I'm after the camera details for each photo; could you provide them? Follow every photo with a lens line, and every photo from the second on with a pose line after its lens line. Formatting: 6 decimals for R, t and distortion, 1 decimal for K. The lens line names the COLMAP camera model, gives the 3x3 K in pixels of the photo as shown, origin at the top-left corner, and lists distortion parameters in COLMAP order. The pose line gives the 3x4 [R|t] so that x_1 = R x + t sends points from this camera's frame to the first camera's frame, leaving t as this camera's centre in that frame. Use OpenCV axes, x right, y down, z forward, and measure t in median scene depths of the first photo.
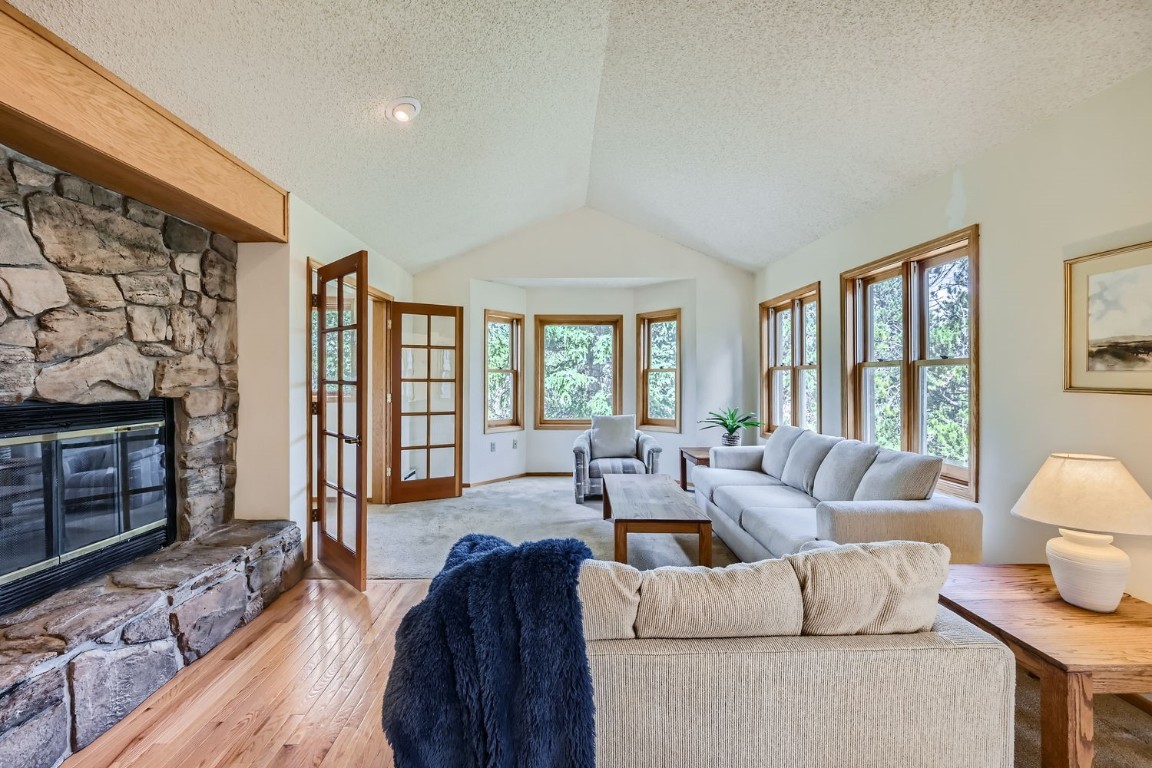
lens RADIAL K [[448.0, 0, 569.4], [0, 448.0, 377.4], [0, 0, 1]] dist [-0.000062, 0.000027]
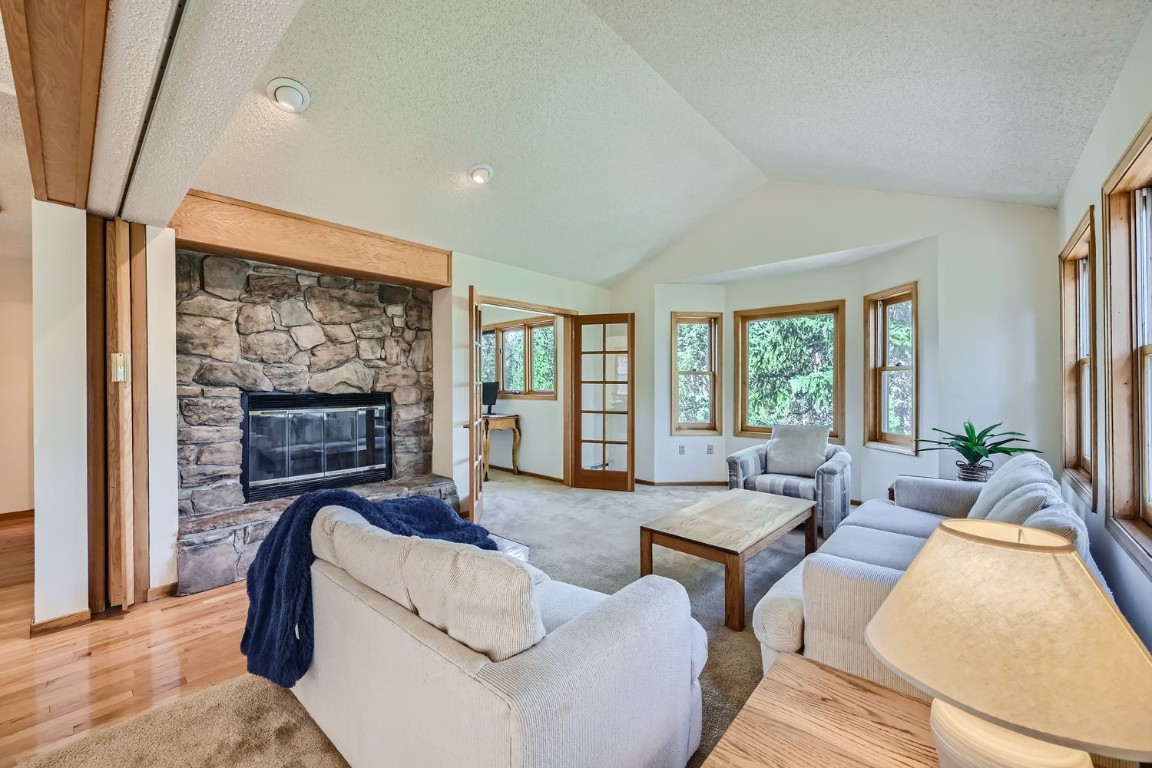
lens RADIAL K [[450.7, 0, 563.1], [0, 450.7, 382.3], [0, 0, 1]] dist [-0.000713, 0.000066]
pose [[0.734753, -0.002727, -0.678329, 0.661911], [0.004059, 0.999992, 0.000376, 0.009594], [0.678323, -0.003030, 0.734758, 0.188513]]
